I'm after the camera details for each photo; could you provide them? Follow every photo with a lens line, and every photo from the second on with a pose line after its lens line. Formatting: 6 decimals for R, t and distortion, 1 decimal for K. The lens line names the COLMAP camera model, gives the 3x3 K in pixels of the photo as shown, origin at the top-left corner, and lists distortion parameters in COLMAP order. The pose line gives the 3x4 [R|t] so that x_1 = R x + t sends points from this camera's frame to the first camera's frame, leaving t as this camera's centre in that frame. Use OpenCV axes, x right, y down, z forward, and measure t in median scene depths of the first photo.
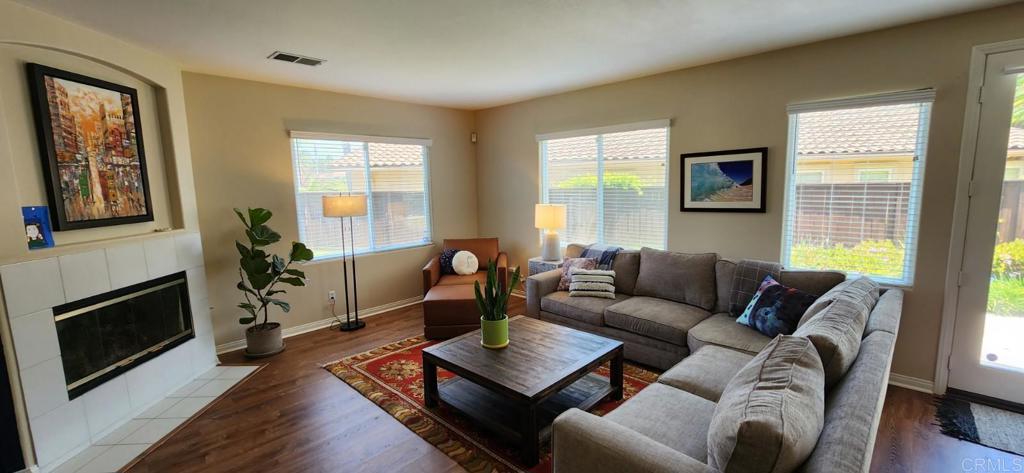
lens RADIAL K [[430.2, 0, 519.2], [0, 430.2, 238.5], [0, 0, 1]] dist [0.000276, 0.000787]
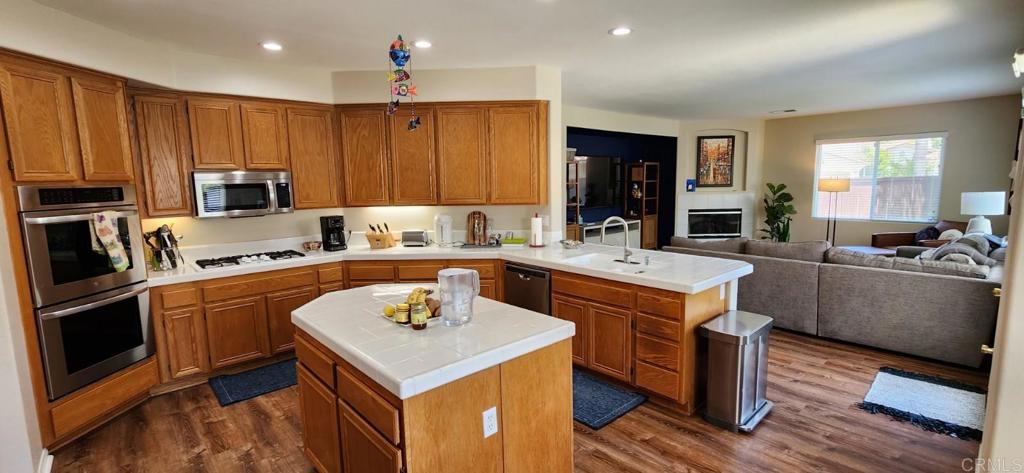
lens RADIAL K [[456.2, 0, 516.1], [0, 456.2, 237.7], [0, 0, 1]] dist [0.005993, -0.001492]
pose [[-0.070425, 0.154108, -0.985541, 1.622331], [-0.109352, 0.980847, 0.161189, -0.033605], [0.991505, 0.119123, -0.052224, -0.074529]]
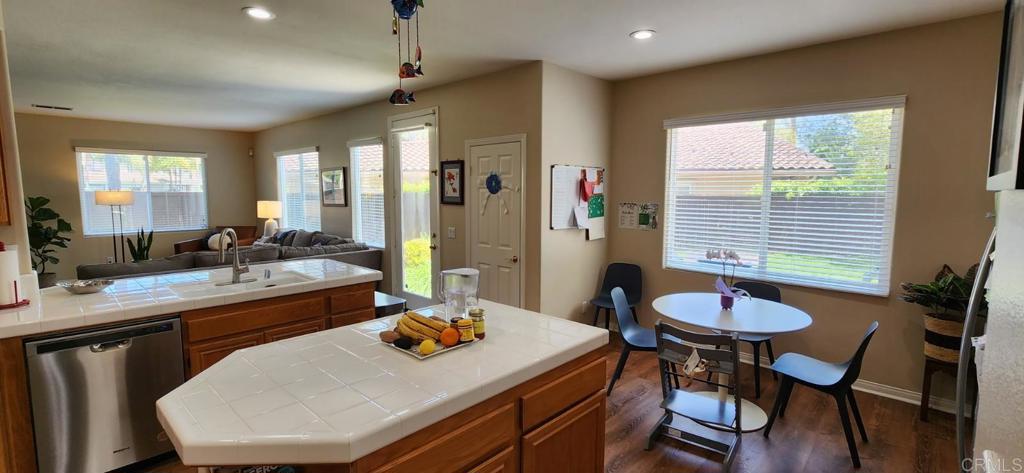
lens RADIAL K [[456.2, 0, 513.3], [0, 456.2, 229.3], [0, 0, 1]] dist [0.005993, -0.001492]
pose [[0.999813, 0.019318, 0.001172, 1.139768], [-0.019258, 0.999068, -0.038617, 0.078090], [-0.001917, 0.038587, 0.999253, -0.686449]]
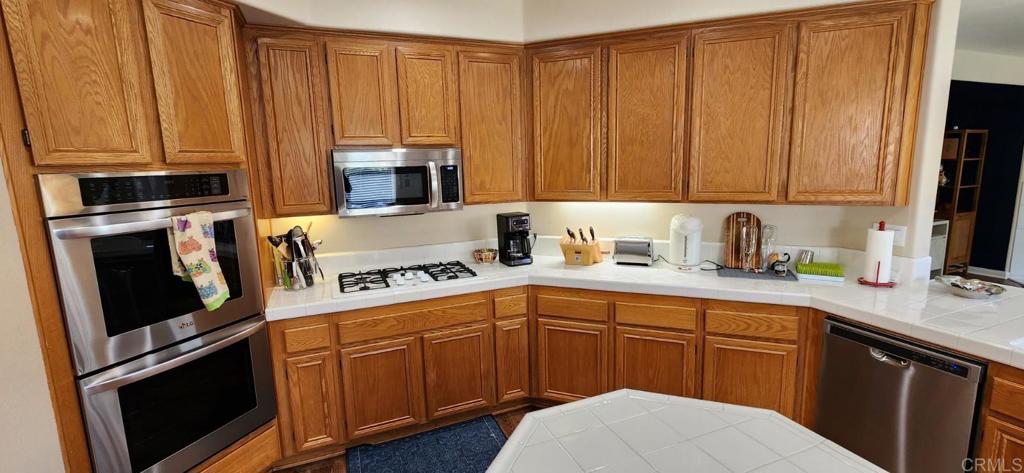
lens RADIAL K [[456.2, 0, 514.1], [0, 456.2, 235.0], [0, 0, 1]] dist [0.005993, -0.001492]
pose [[-0.395013, 0.180066, -0.900856, 1.216639], [-0.085272, 0.969183, 0.231114, 0.004206], [0.914709, 0.168111, -0.367485, -0.310588]]
